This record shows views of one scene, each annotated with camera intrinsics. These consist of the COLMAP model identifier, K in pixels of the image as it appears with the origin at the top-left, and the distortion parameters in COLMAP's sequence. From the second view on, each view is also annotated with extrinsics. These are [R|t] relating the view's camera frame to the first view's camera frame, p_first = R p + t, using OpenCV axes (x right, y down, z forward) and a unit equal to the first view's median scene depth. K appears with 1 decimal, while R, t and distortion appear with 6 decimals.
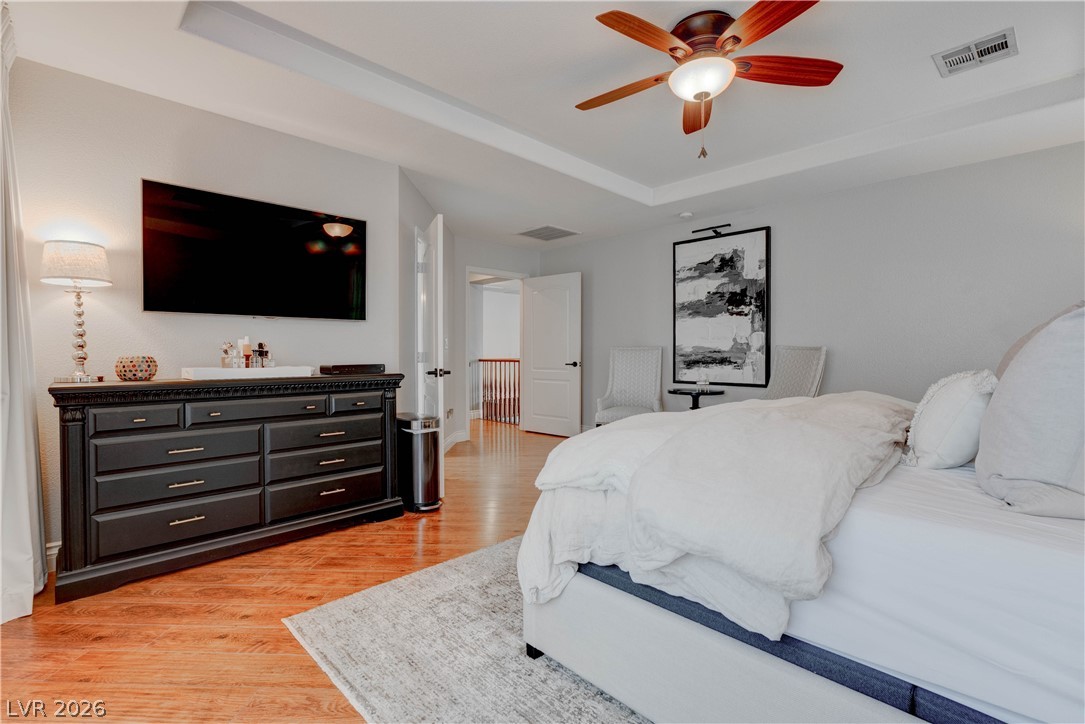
lens RADIAL K [[493.1, 0, 535.3], [0, 493.1, 361.4], [0, 0, 1]] dist [-0.011356, 0.000151]
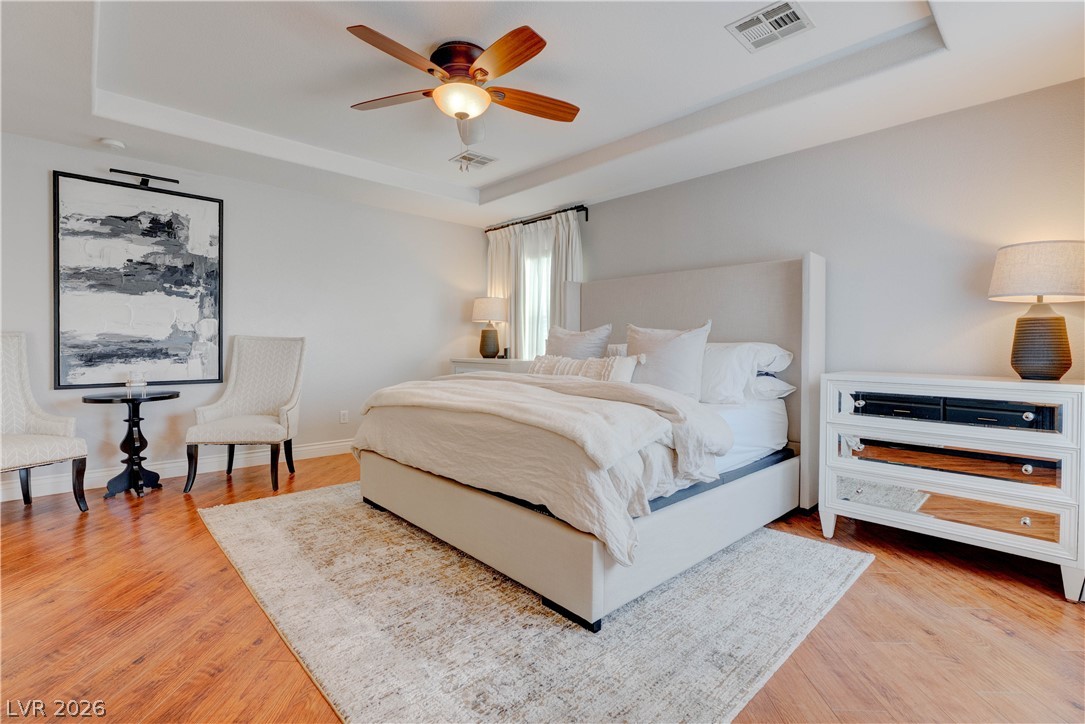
lens RADIAL K [[493.1, 0, 535.3], [0, 493.1, 361.4], [0, 0, 1]] dist [-0.011356, 0.000151]
pose [[0.016176, -0.037159, 0.999178, -0.380590], [0.011574, 0.999249, 0.036975, -0.010030], [-0.999802, 0.010966, 0.016594, 0.398270]]
